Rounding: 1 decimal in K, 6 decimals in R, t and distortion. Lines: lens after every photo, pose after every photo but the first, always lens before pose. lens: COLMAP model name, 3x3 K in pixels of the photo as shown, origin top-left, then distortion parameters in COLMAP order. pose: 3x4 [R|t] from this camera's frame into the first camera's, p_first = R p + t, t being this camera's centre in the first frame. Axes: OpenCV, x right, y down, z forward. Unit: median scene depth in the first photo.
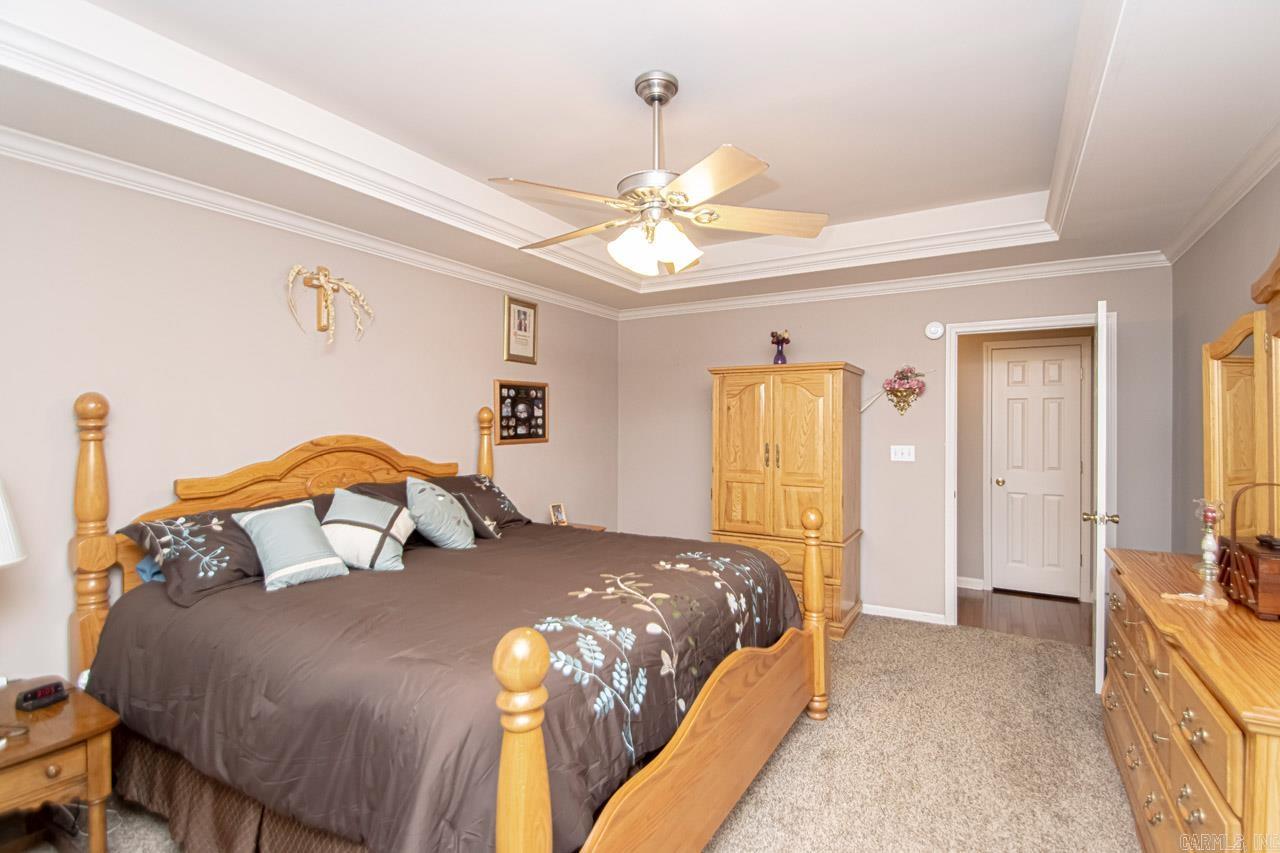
lens RADIAL K [[615.8, 0, 661.7], [0, 615.8, 434.3], [0, 0, 1]] dist [0.016754, -0.019914]
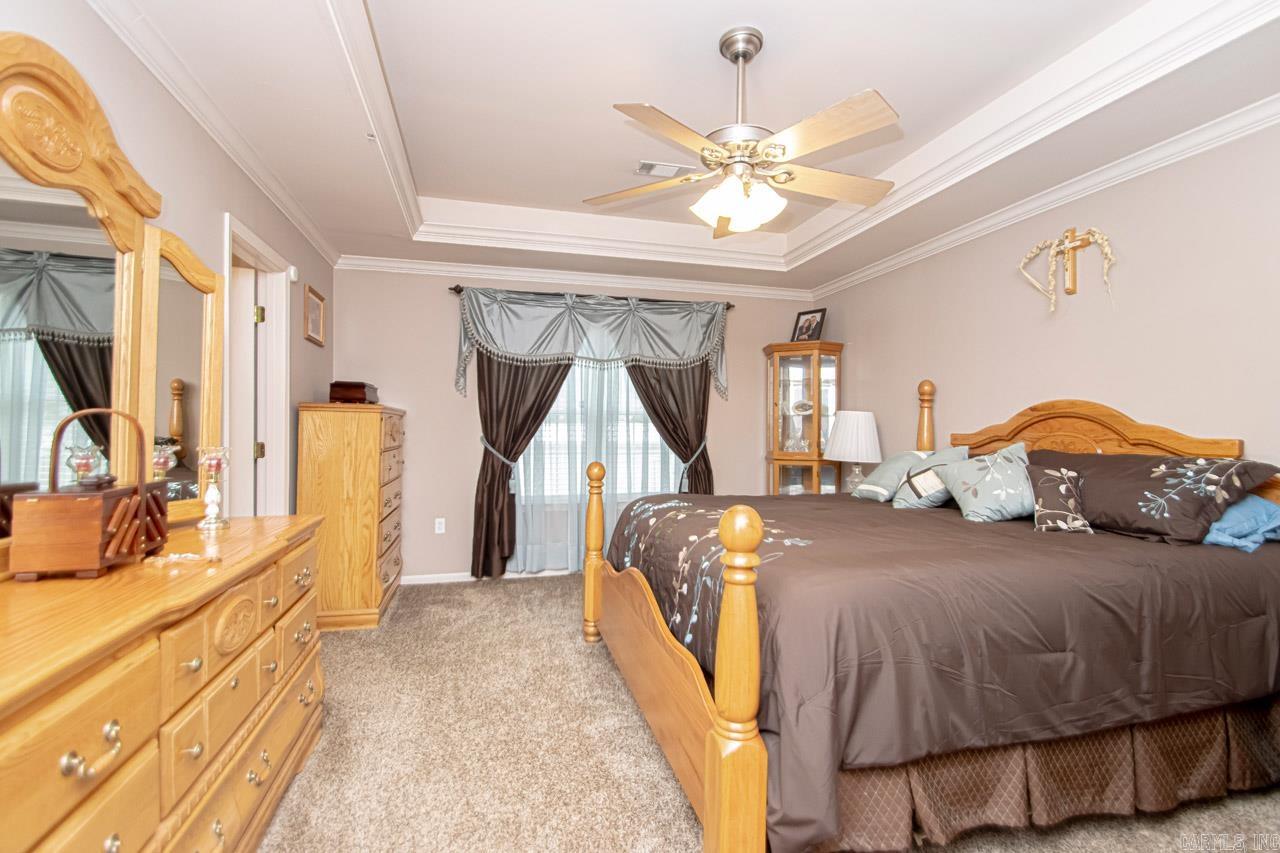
lens RADIAL K [[600.7, 0, 639.3], [0, 600.7, 418.5], [0, 0, 1]] dist [0.018167, -0.016122]
pose [[-0.727591, -0.006673, -0.685979, 0.472240], [-0.006811, 0.999974, -0.002503, 0.029250], [0.685978, 0.002851, -0.727617, 0.971741]]
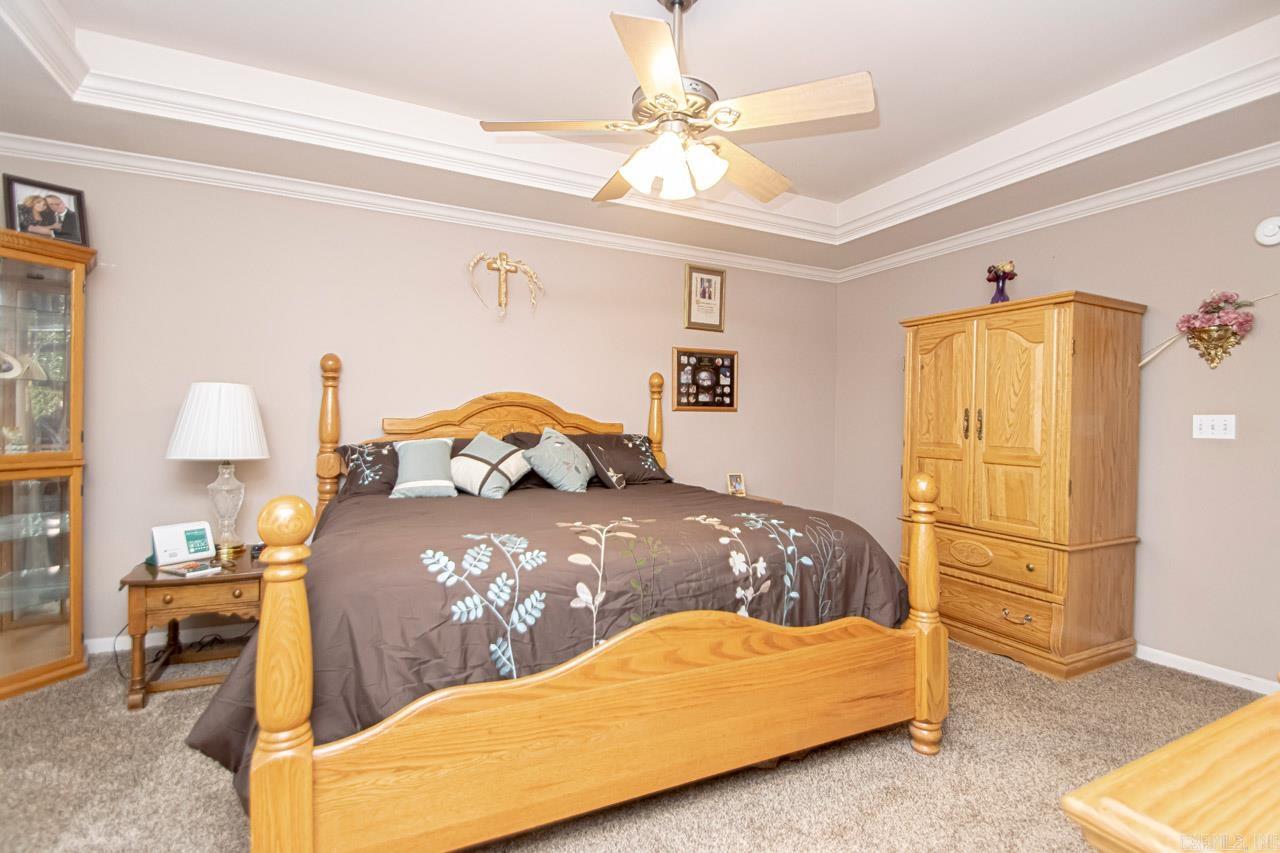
lens RADIAL K [[611.5, 0, 631.9], [0, 611.5, 434.3], [0, 0, 1]] dist [0.015625, -0.018834]
pose [[0.824976, 0.025183, -0.564606, 0.269703], [-0.024420, 0.999662, 0.008907, 0.052389], [0.564639, 0.006439, 0.825313, 0.124768]]
